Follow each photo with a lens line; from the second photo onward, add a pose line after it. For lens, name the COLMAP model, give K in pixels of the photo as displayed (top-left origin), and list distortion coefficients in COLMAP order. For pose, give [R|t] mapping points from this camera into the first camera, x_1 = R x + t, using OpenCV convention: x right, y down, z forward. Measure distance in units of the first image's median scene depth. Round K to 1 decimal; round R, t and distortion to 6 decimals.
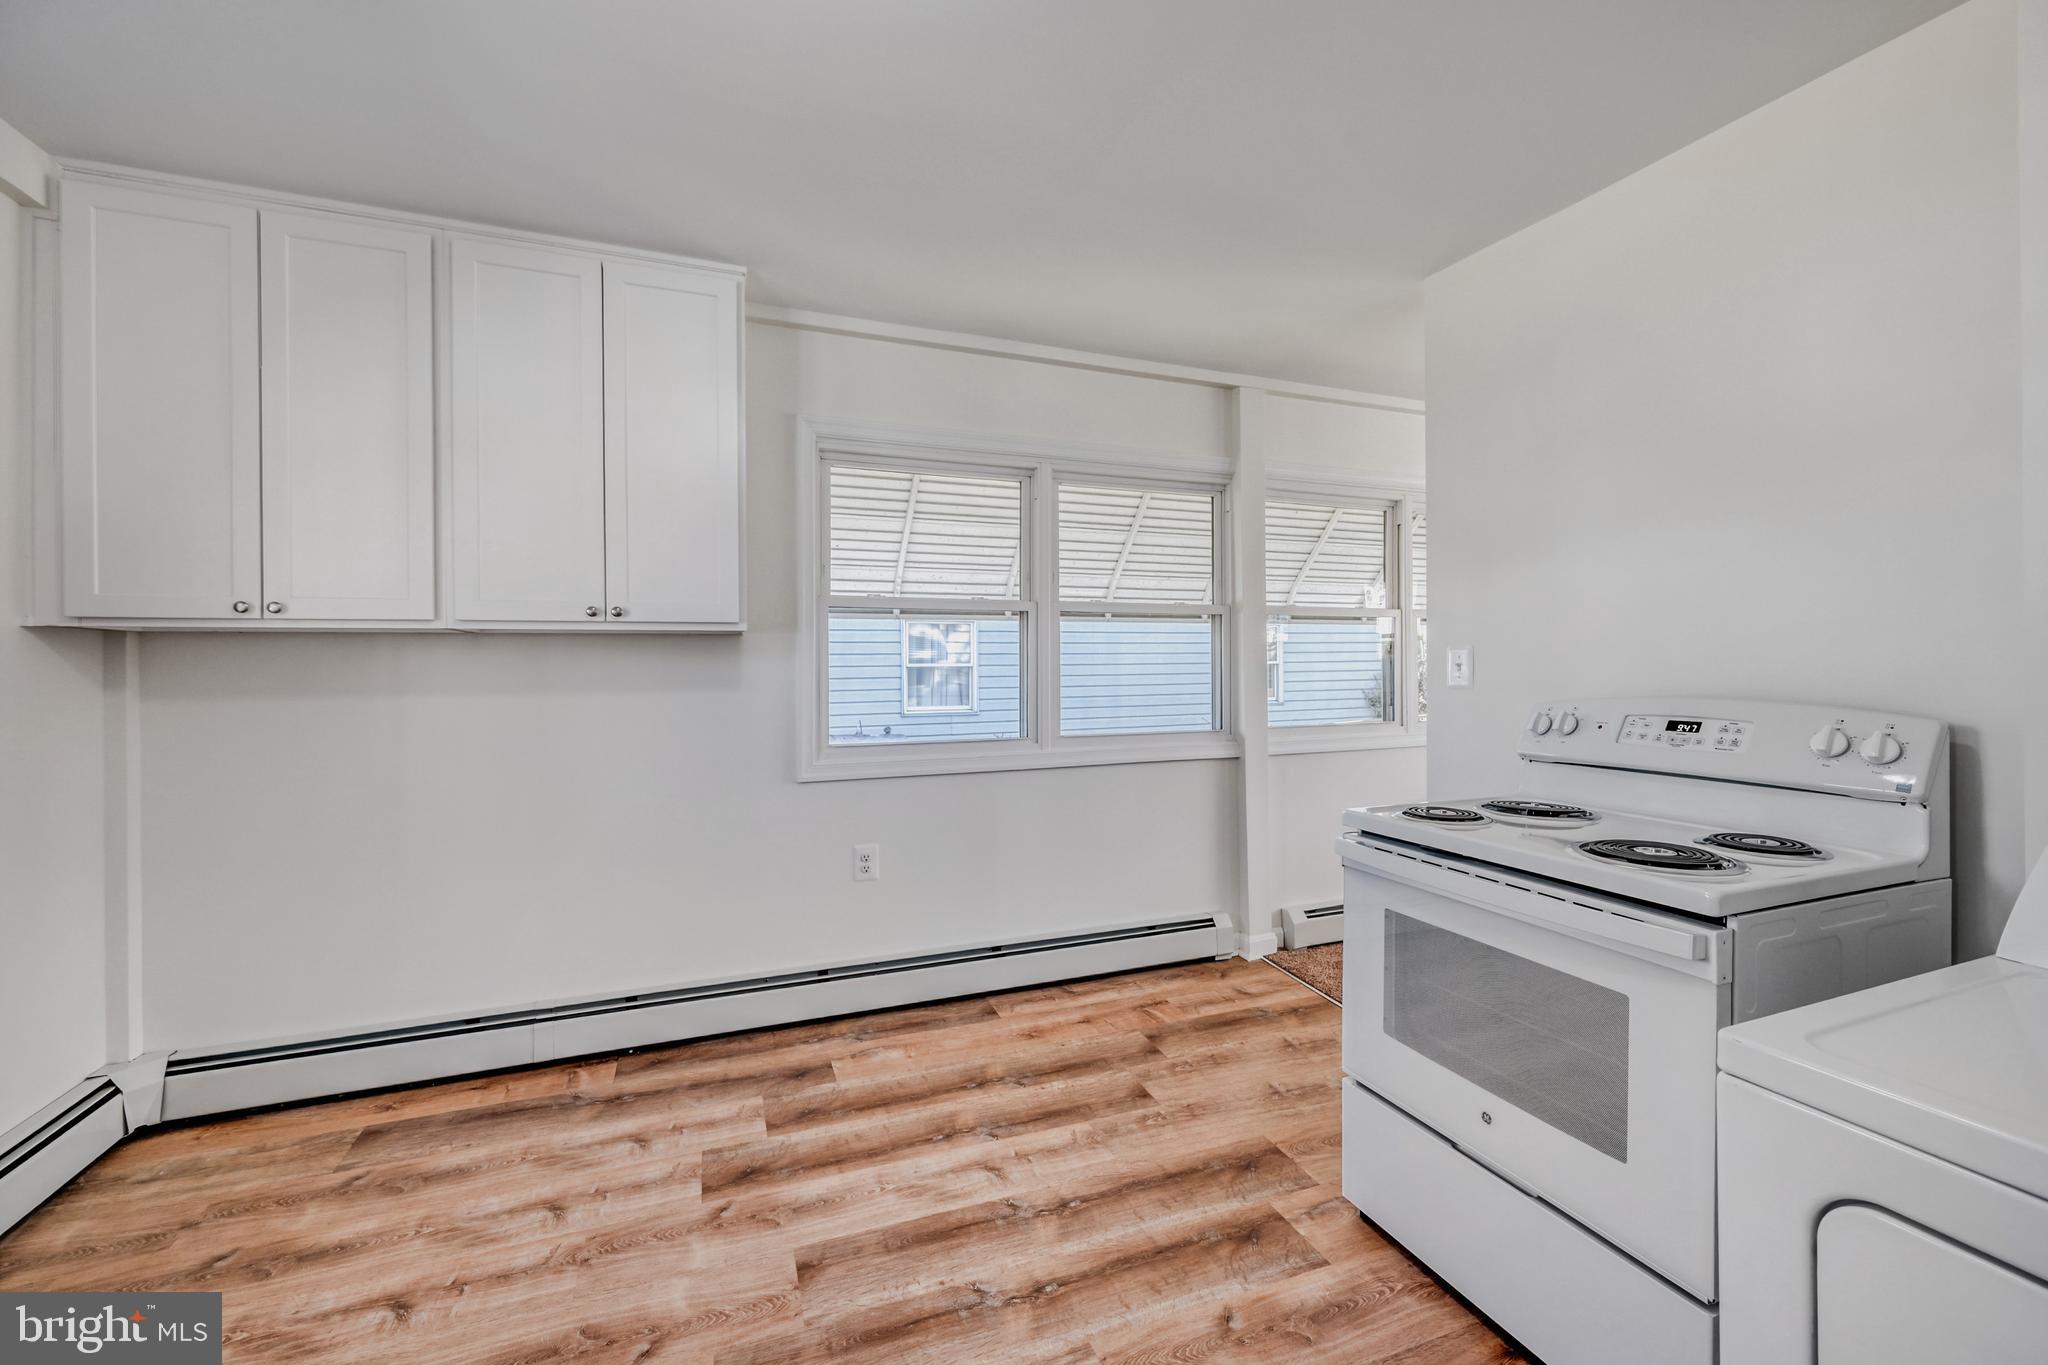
lens RADIAL K [[817.2, 0, 1005.0], [0, 817.2, 670.6], [0, 0, 1]] dist [-0.004250, 0.001584]
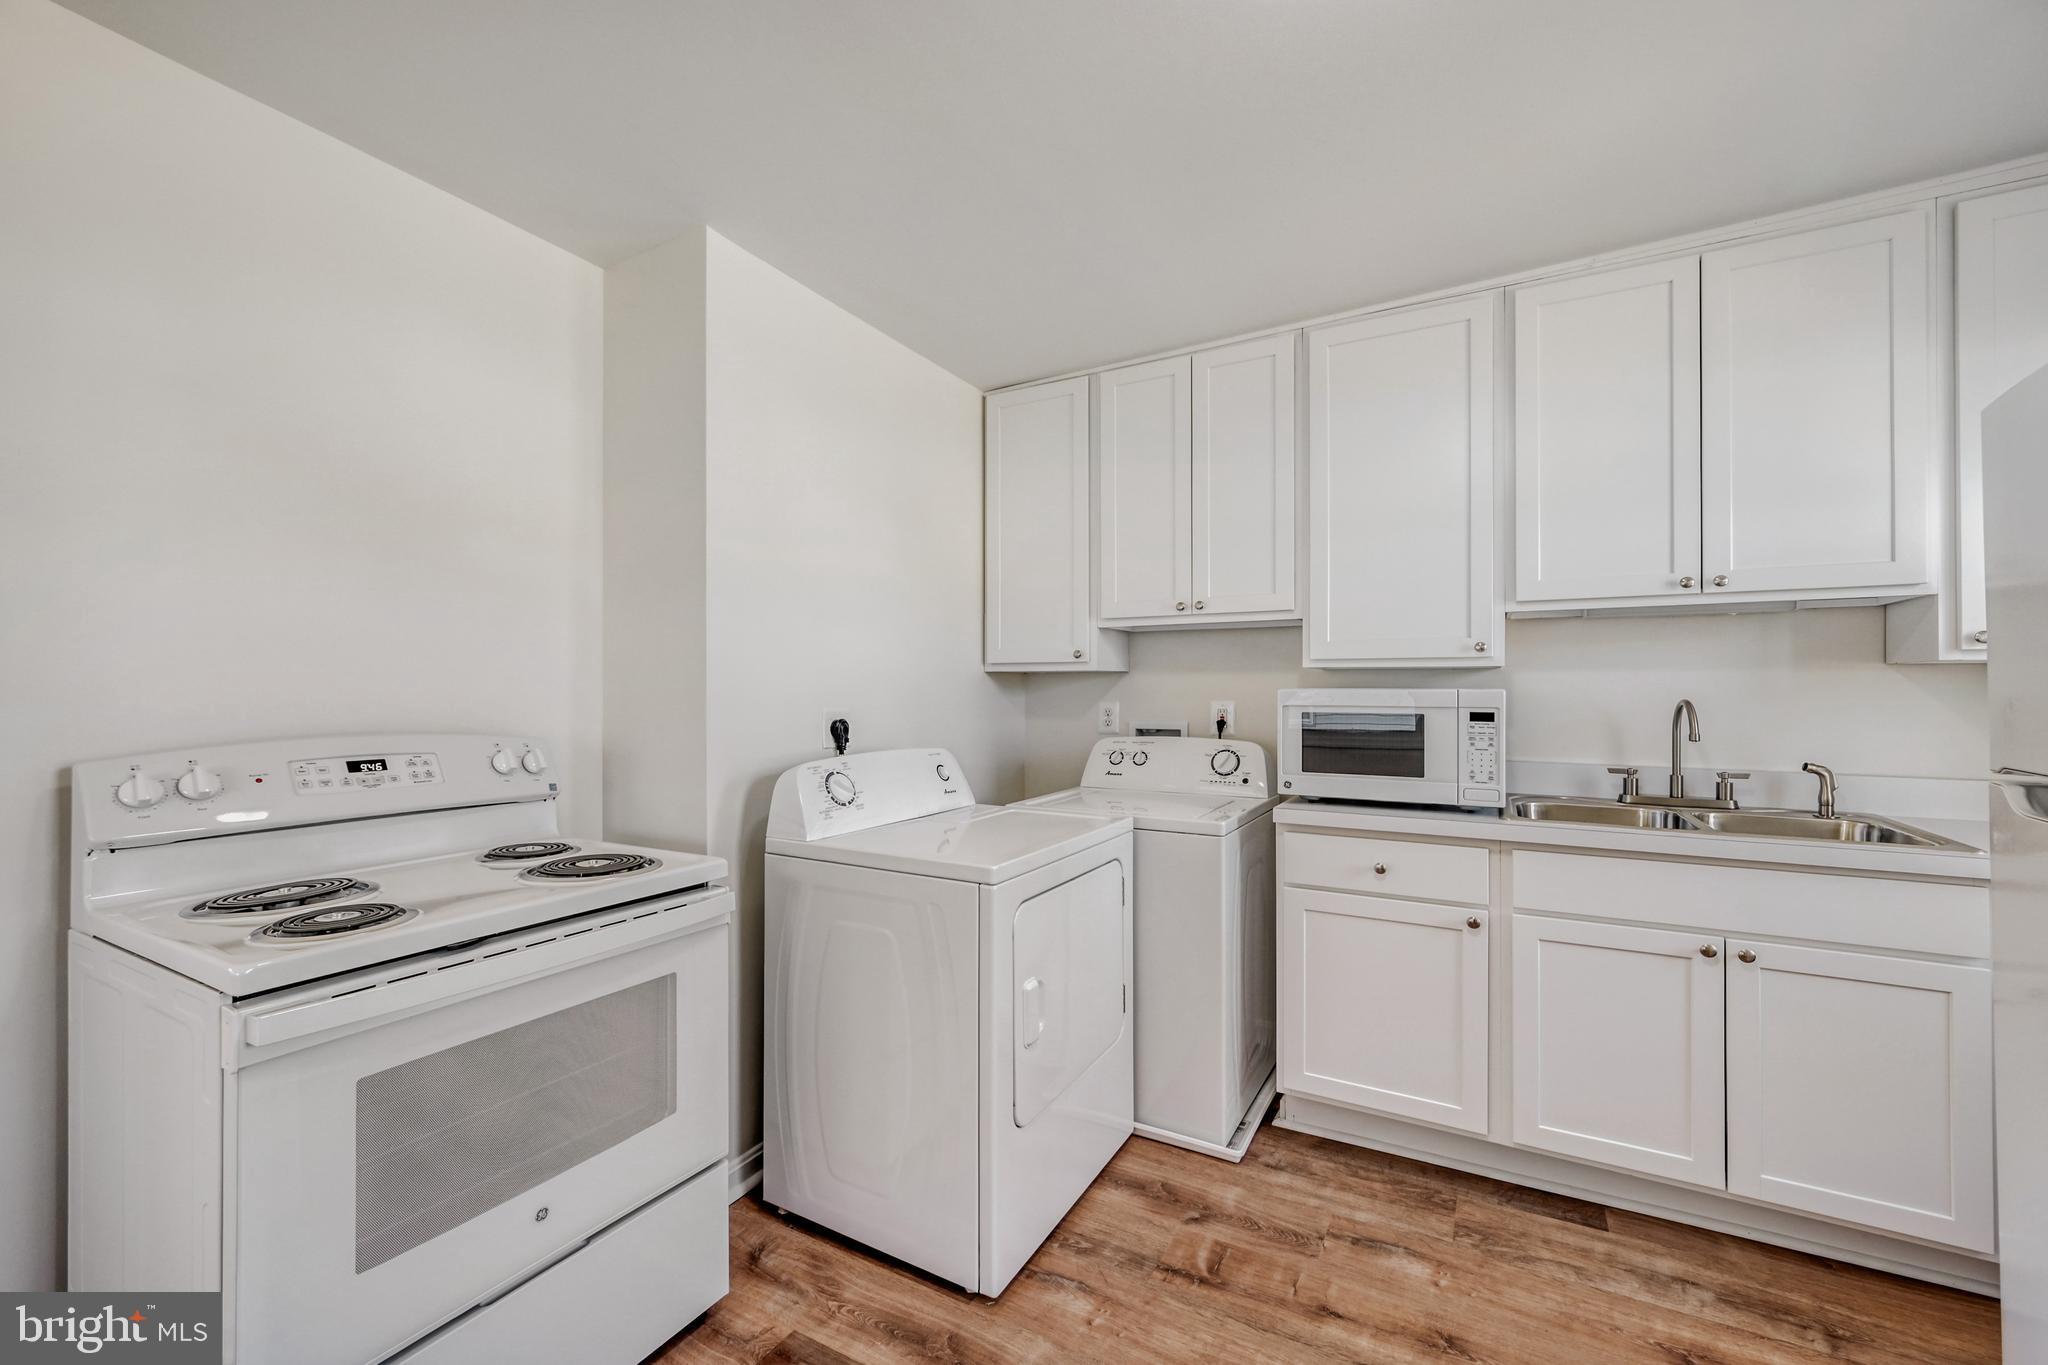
lens RADIAL K [[817.2, 0, 1062.3], [0, 817.2, 682.1], [0, 0, 1]] dist [-0.004250, 0.001584]
pose [[-0.652193, 0.015963, 0.757885, -0.375734], [0.012589, 0.999868, -0.010225, -0.006412], [-0.757948, 0.002872, -0.652308, 0.985642]]
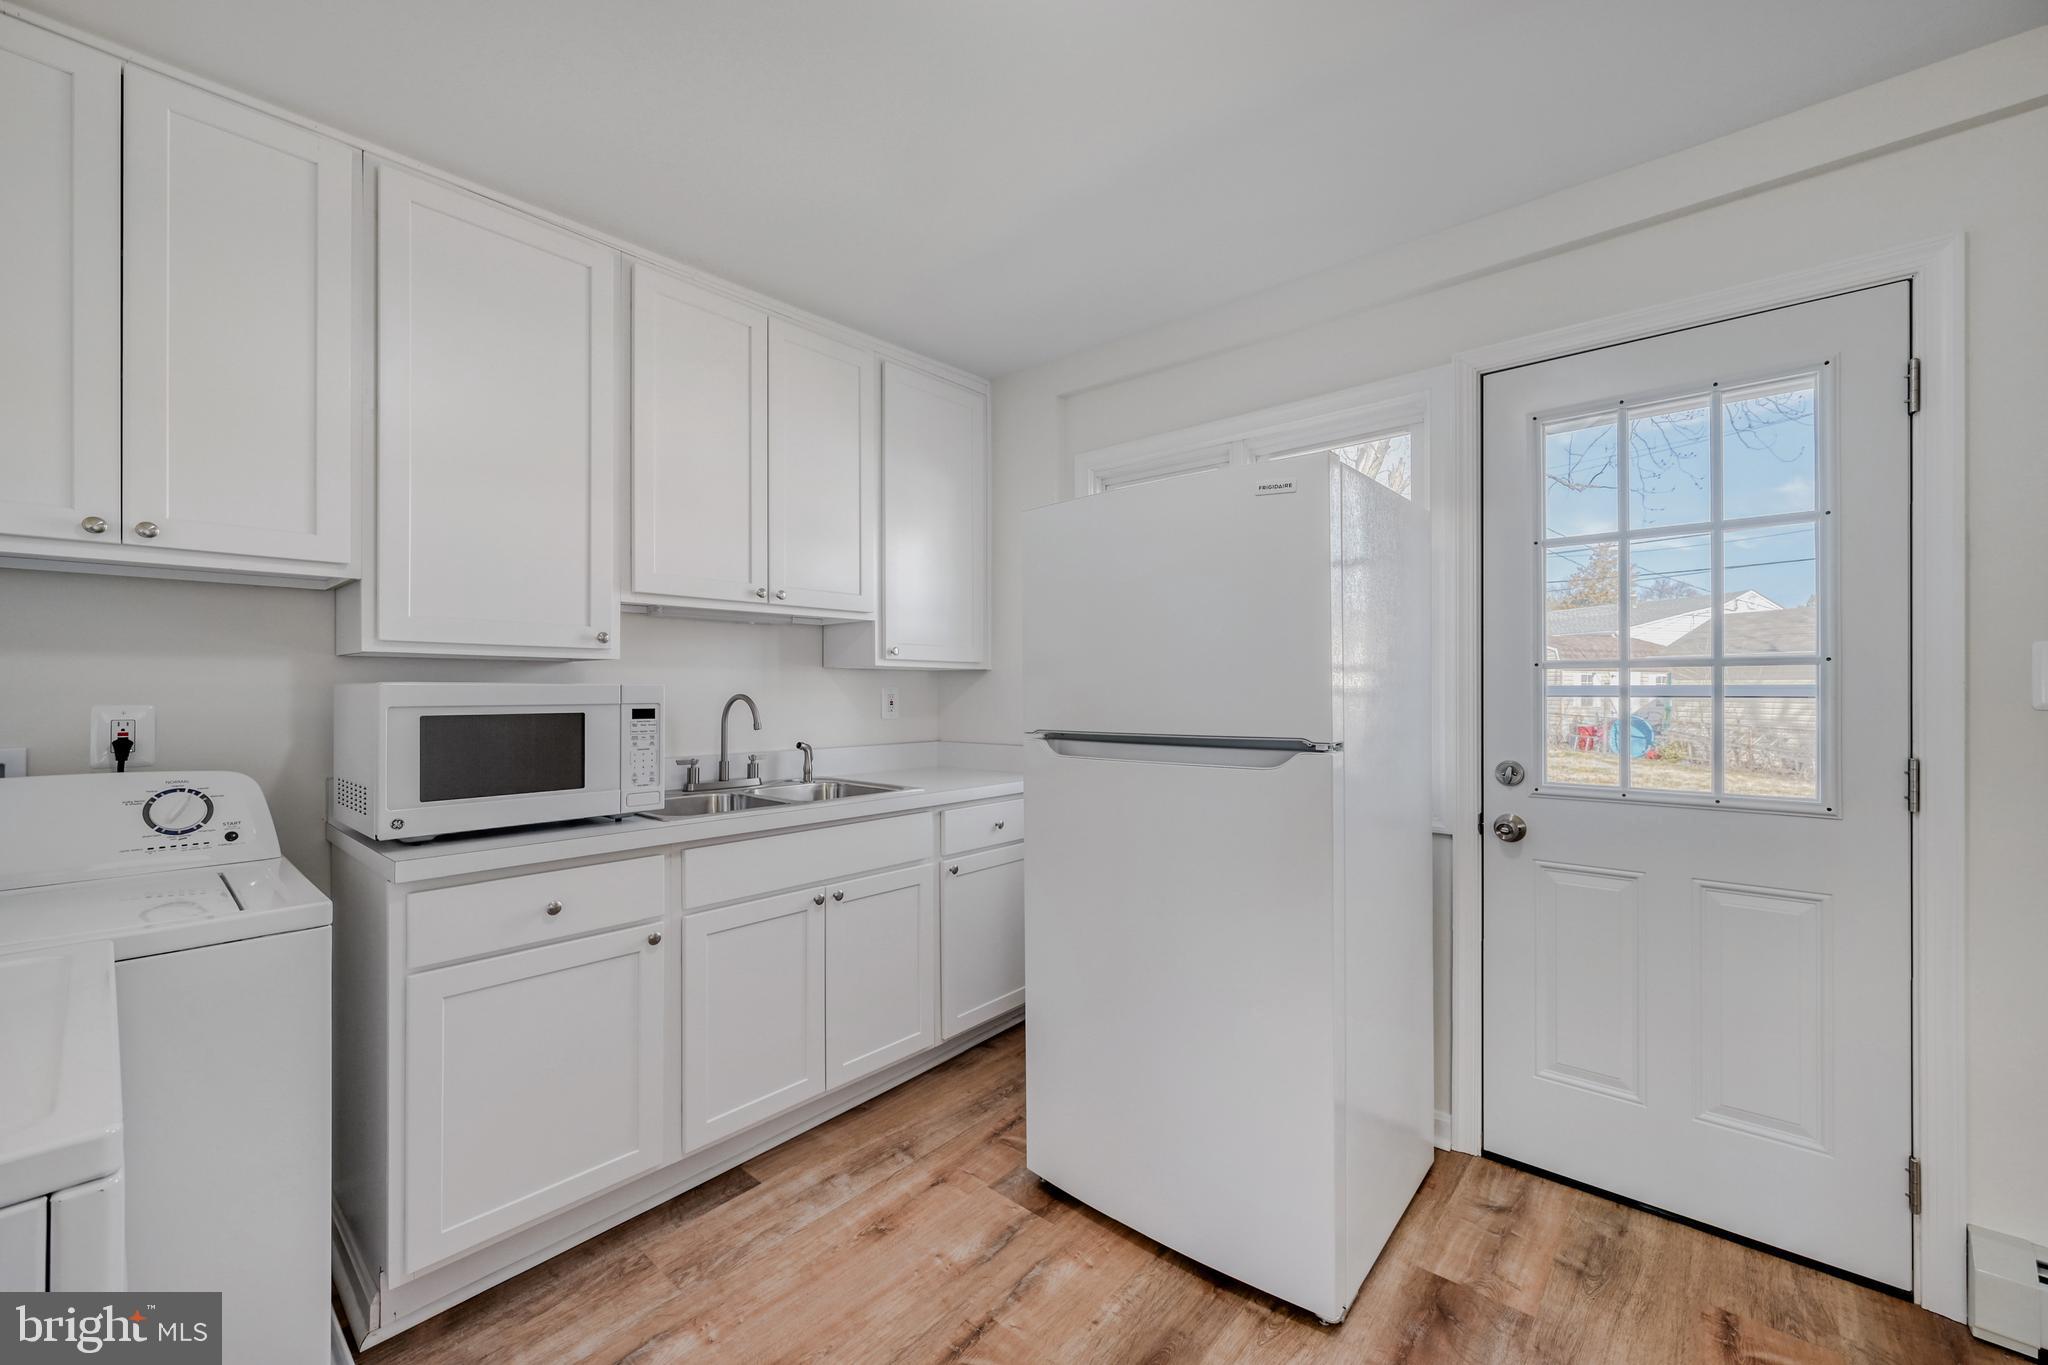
lens RADIAL K [[817.2, 0, 989.9], [0, 817.2, 689.2], [0, 0, 1]] dist [-0.004250, 0.001584]
pose [[-0.893821, 0.011702, -0.448272, 0.194532], [0.008974, 0.999926, 0.008211, 0.002159], [0.448335, 0.003316, -0.893860, 0.930686]]
